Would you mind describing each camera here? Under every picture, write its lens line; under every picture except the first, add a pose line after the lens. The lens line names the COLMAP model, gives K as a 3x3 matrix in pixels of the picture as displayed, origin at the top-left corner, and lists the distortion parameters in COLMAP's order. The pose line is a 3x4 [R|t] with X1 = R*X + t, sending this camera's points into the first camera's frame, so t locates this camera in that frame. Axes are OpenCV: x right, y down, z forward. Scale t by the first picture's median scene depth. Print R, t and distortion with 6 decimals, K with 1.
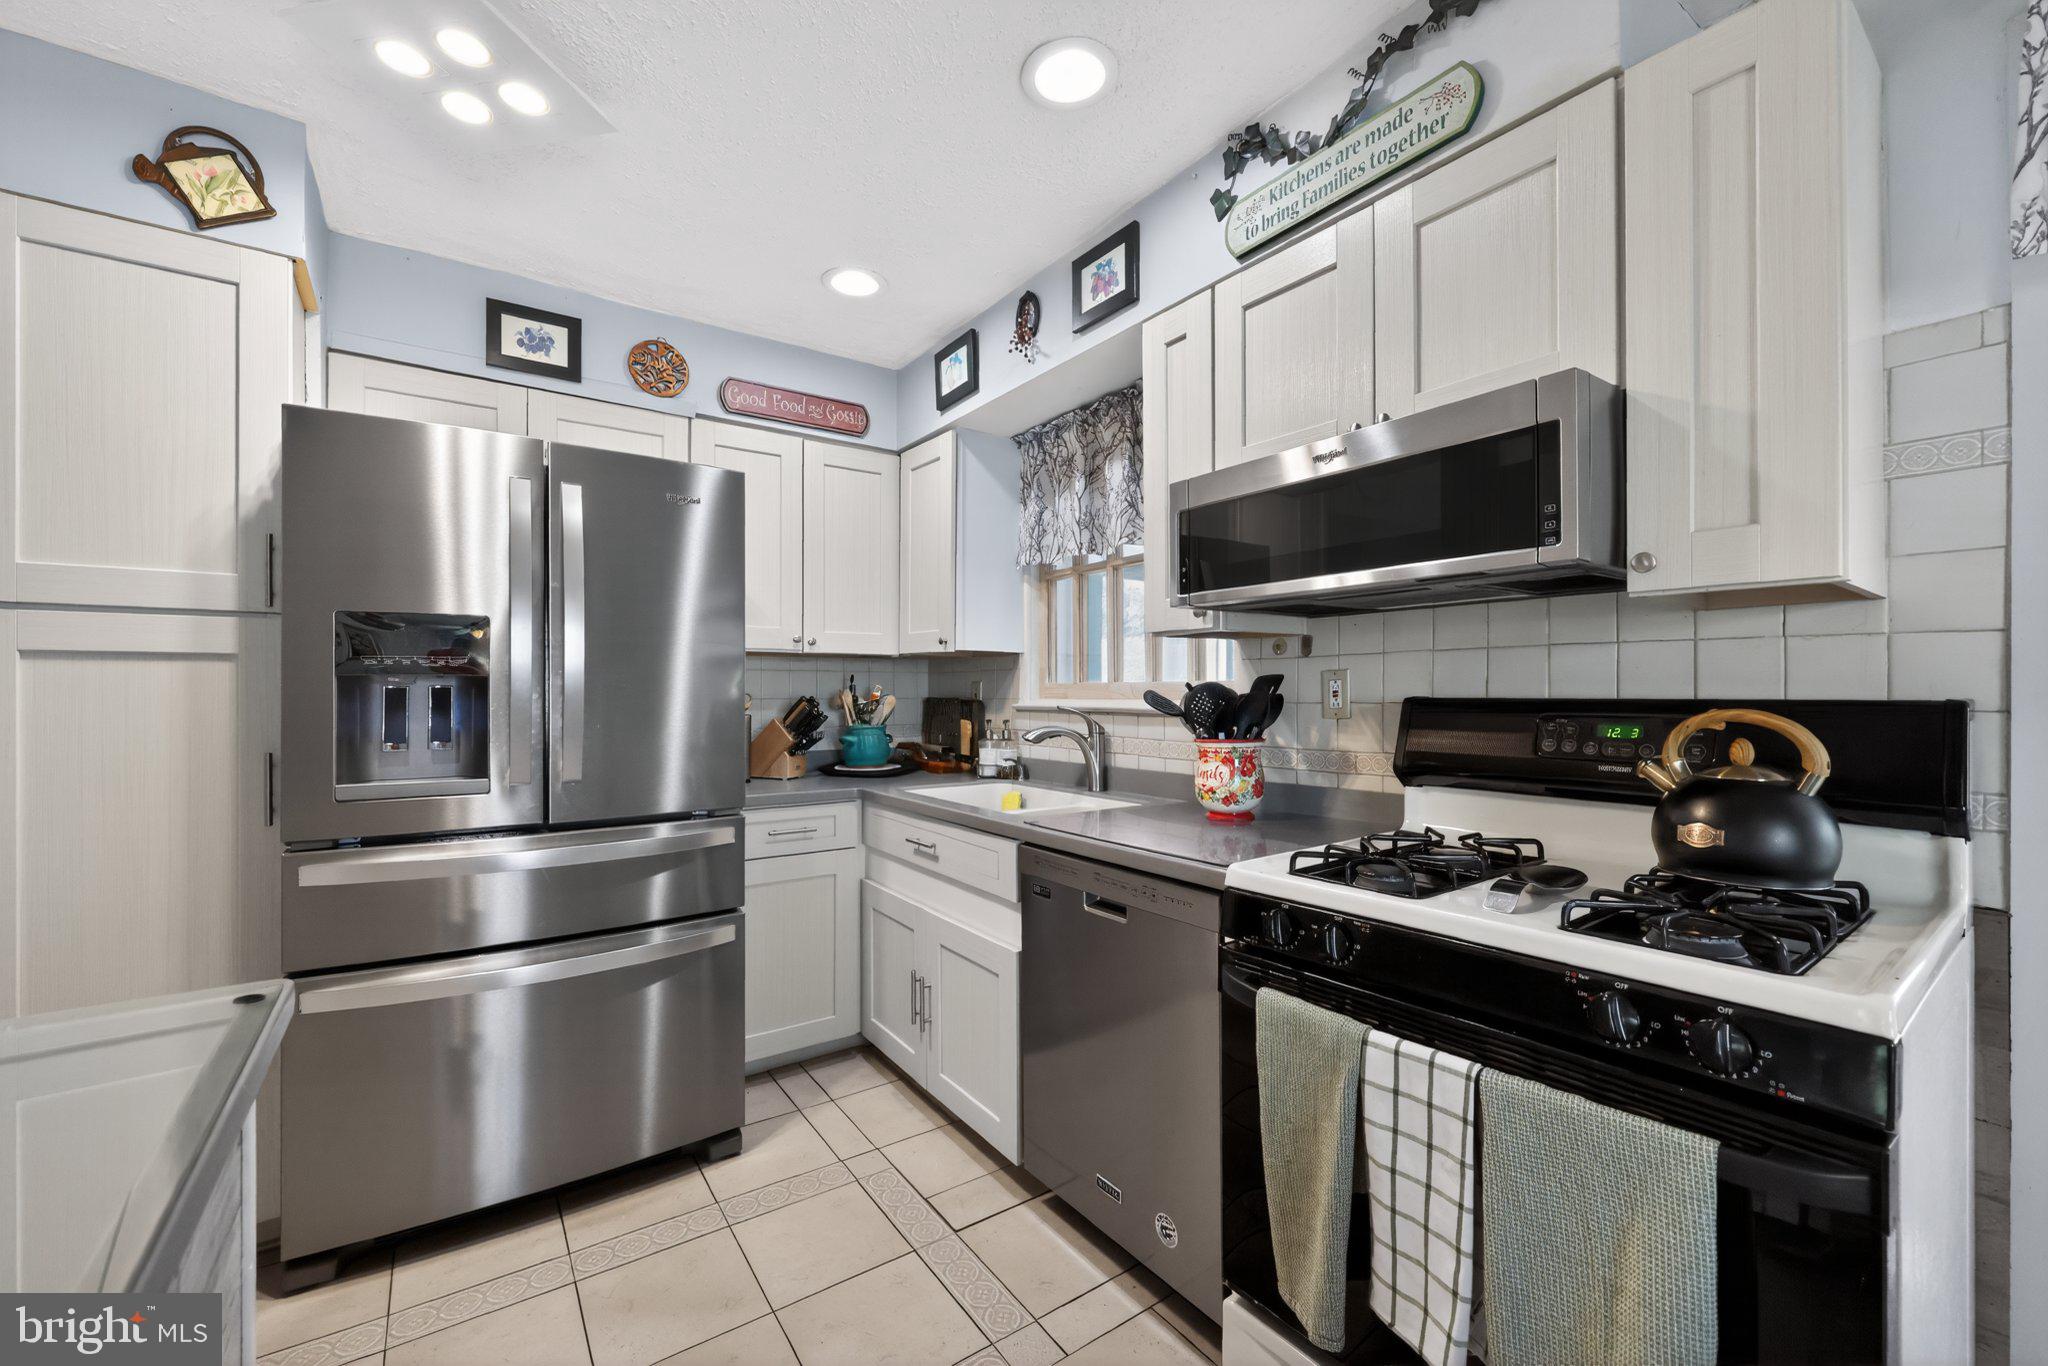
lens RADIAL K [[830.5, 0, 1023.0], [0, 830.5, 685.6], [0, 0, 1]] dist [-0.001093, 0.000785]
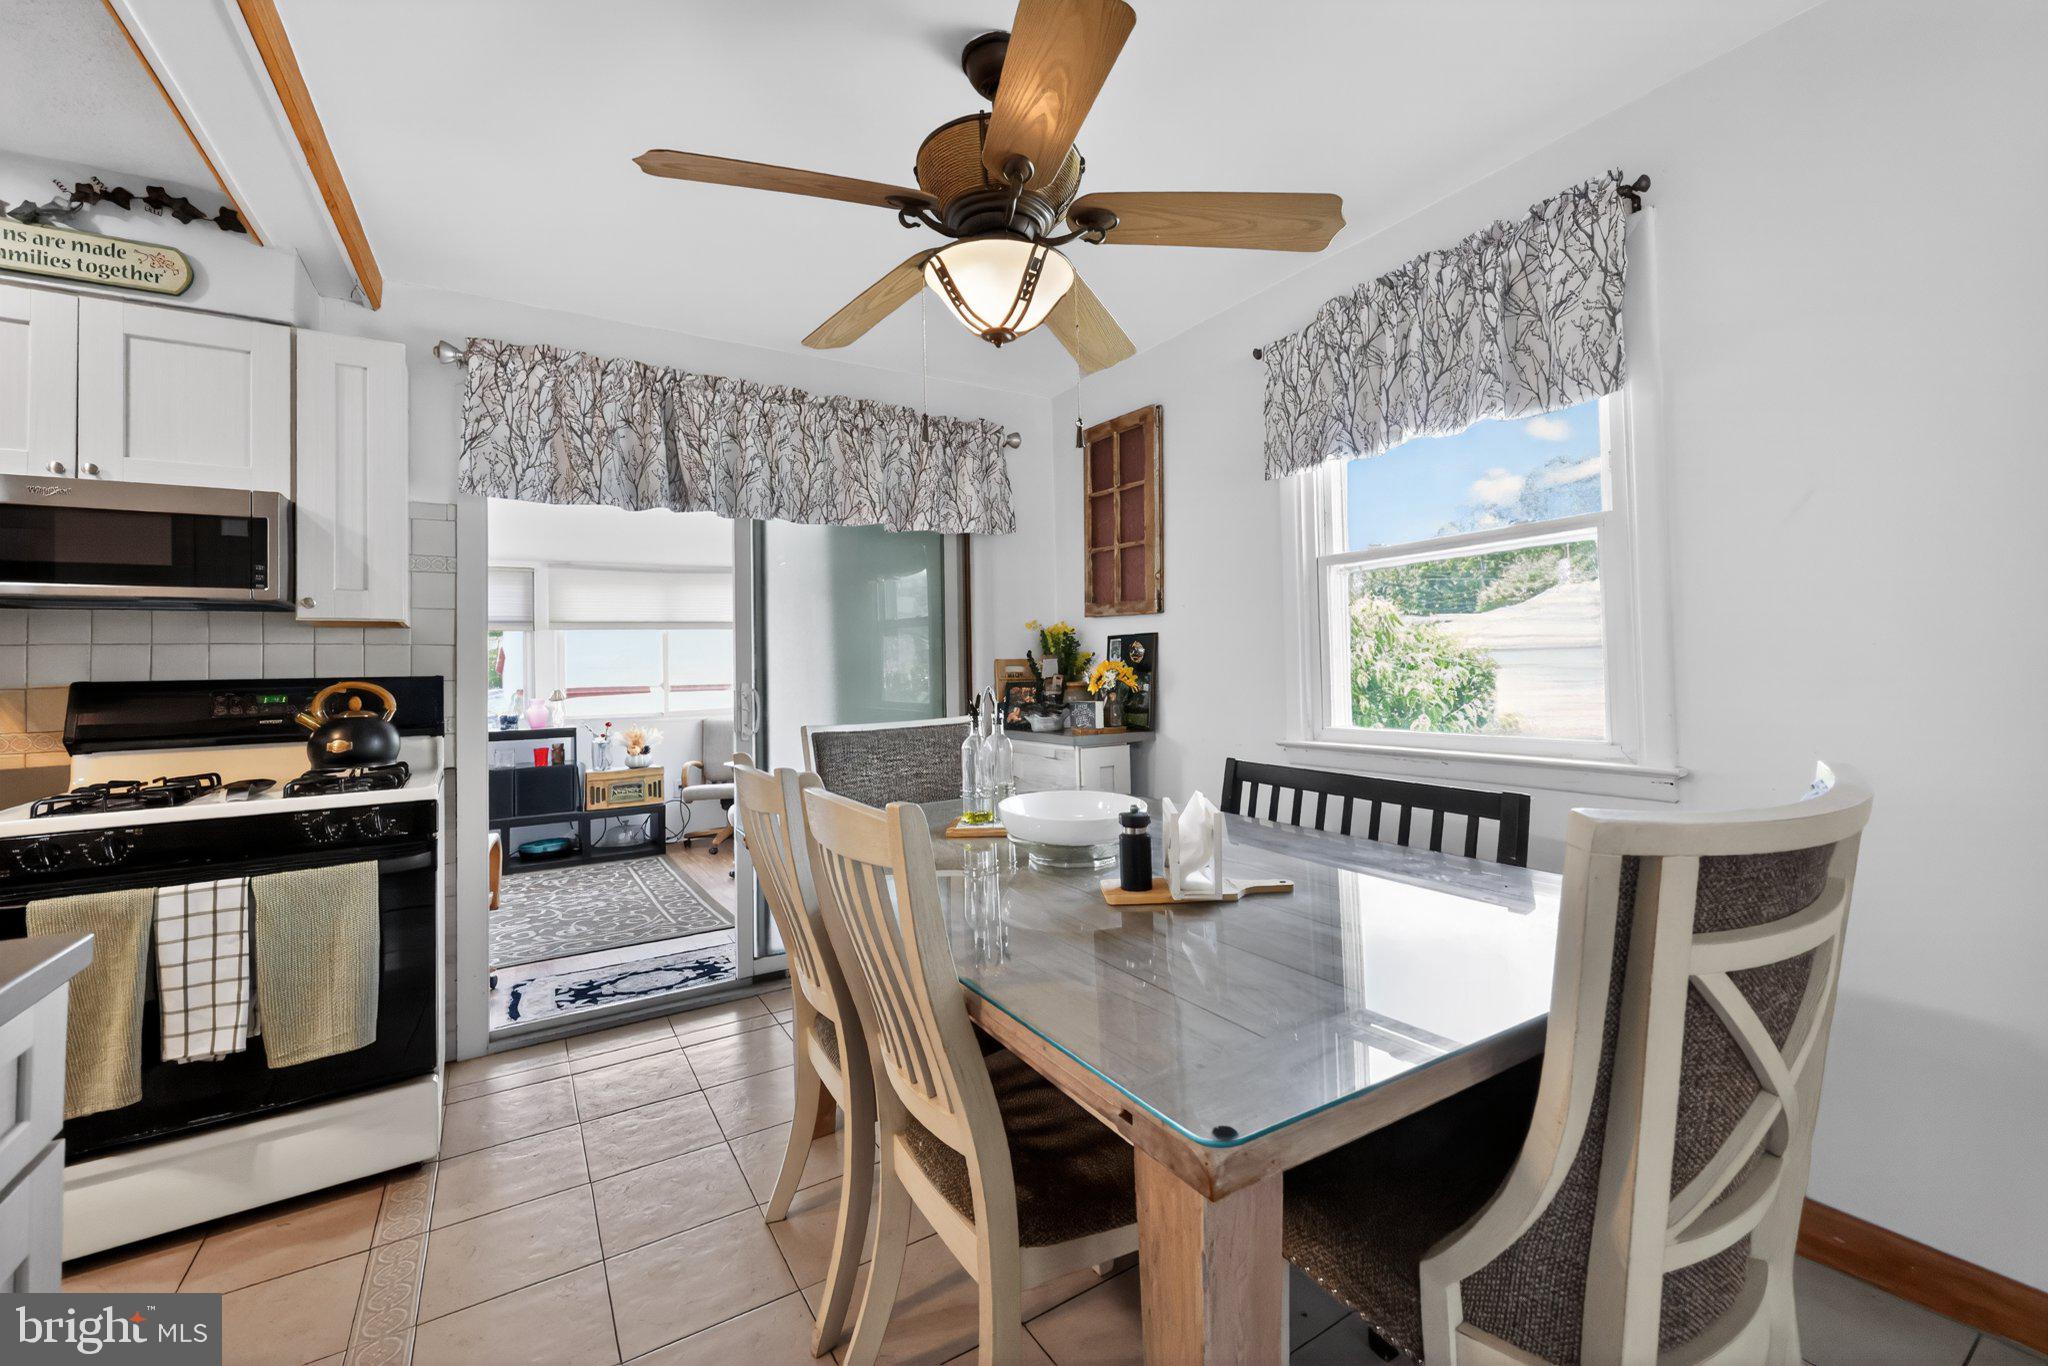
lens RADIAL K [[830.5, 0, 1019.7], [0, 830.5, 648.4], [0, 0, 1]] dist [-0.001093, 0.000785]
pose [[0.055179, 0.025107, 0.998161, -0.611795], [0.014661, 0.999556, -0.025953, 0.014308], [-0.998369, 0.016066, 0.054786, -0.411577]]
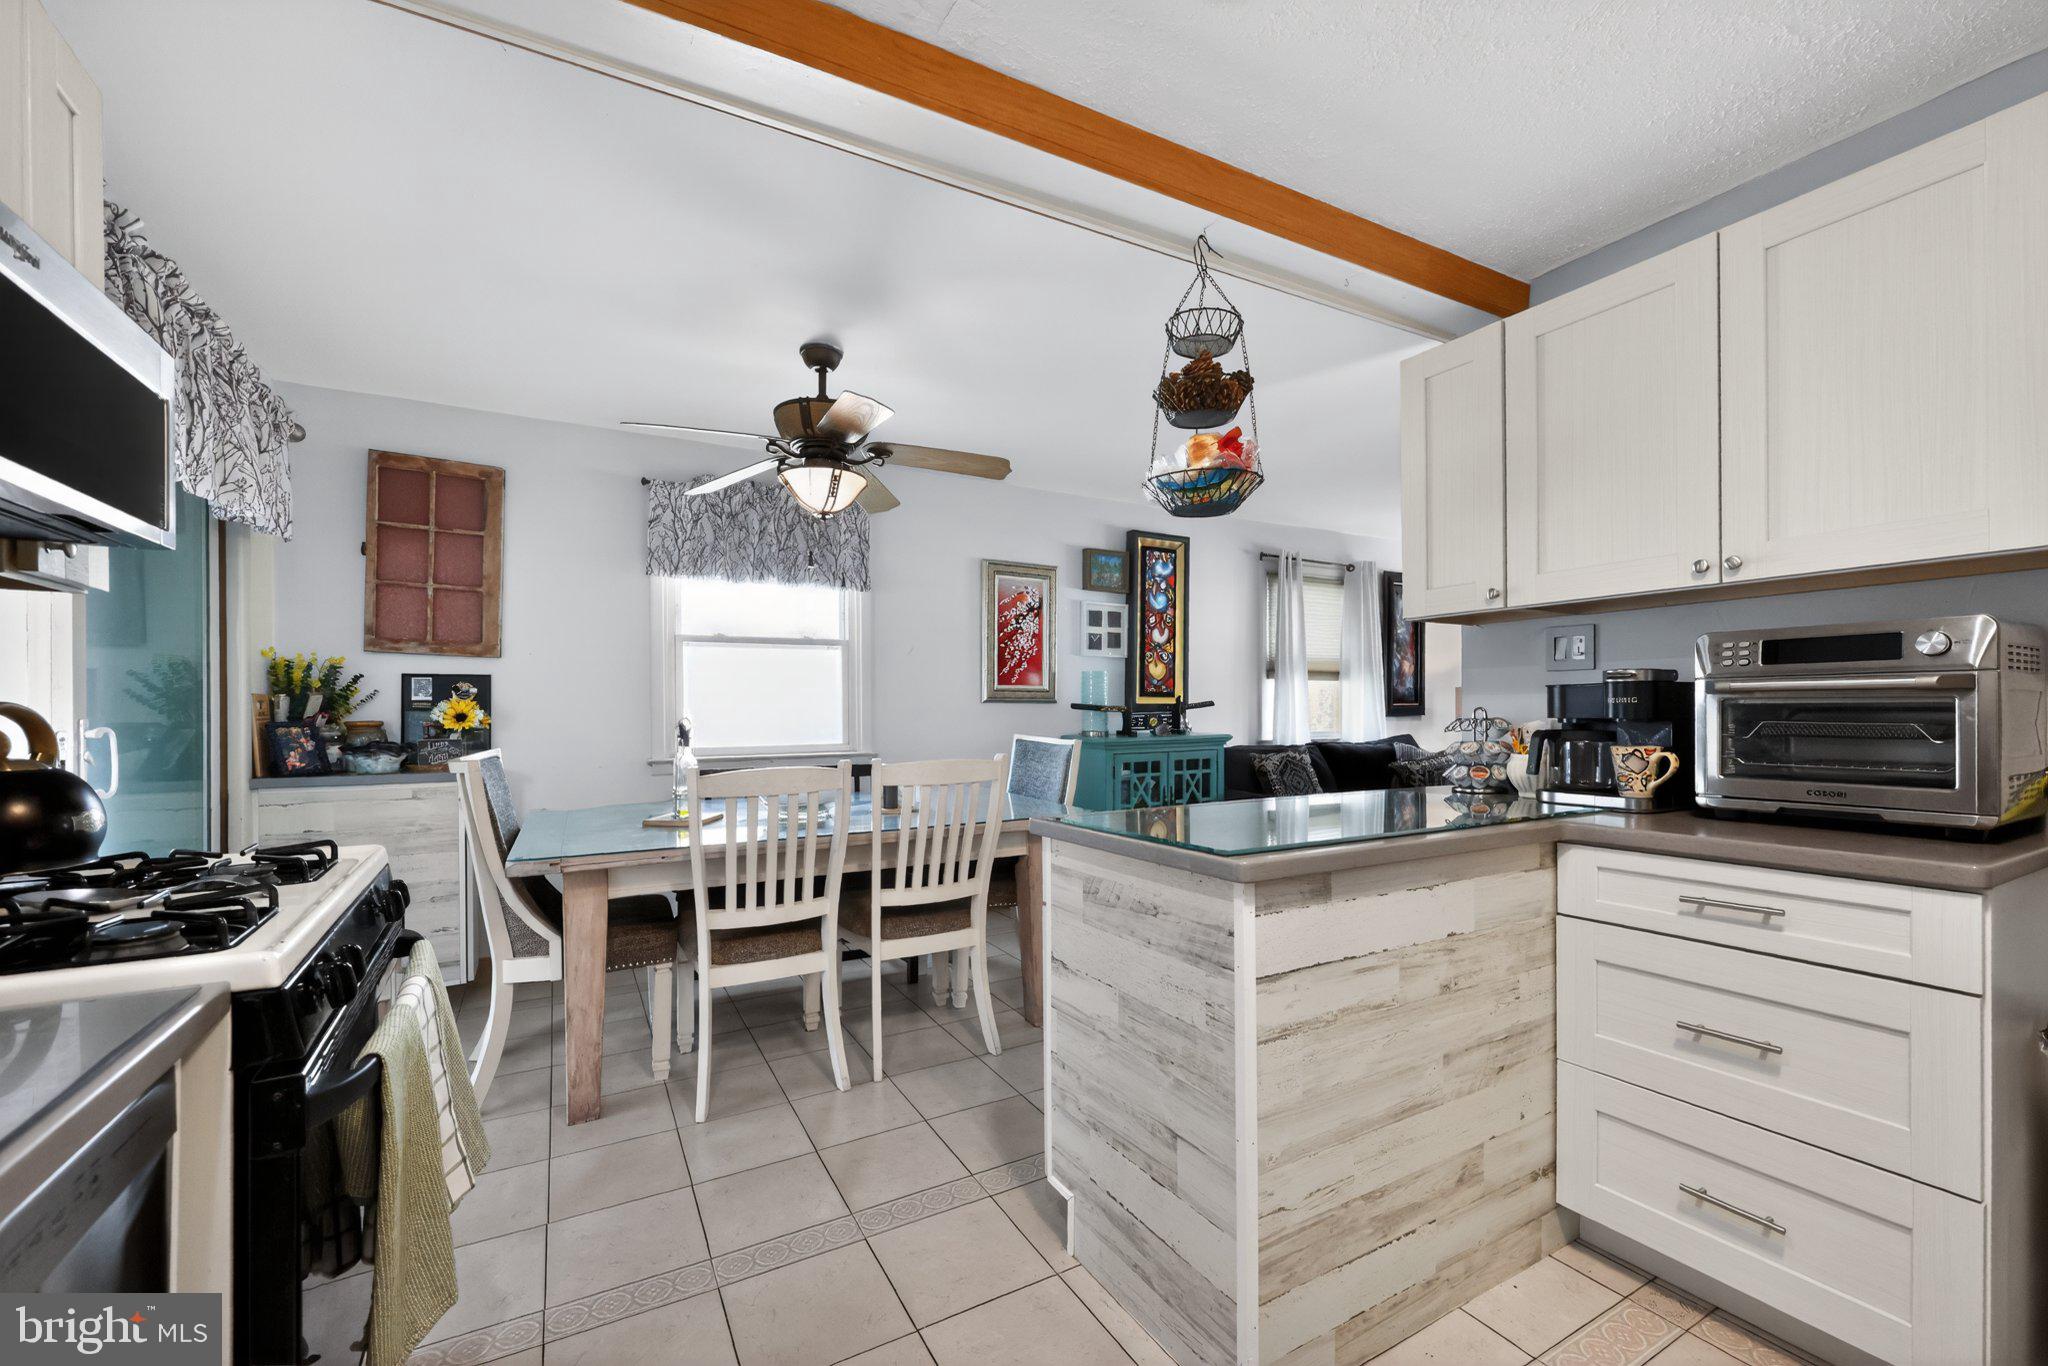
lens RADIAL K [[830.5, 0, 1039.8], [0, 830.5, 709.1], [0, 0, 1]] dist [-0.001093, 0.000785]
pose [[-0.996227, 0.003291, 0.086728, -0.280834], [0.002998, 0.999989, -0.003505, 0.027572], [-0.086738, -0.003232, -0.996226, 1.131433]]
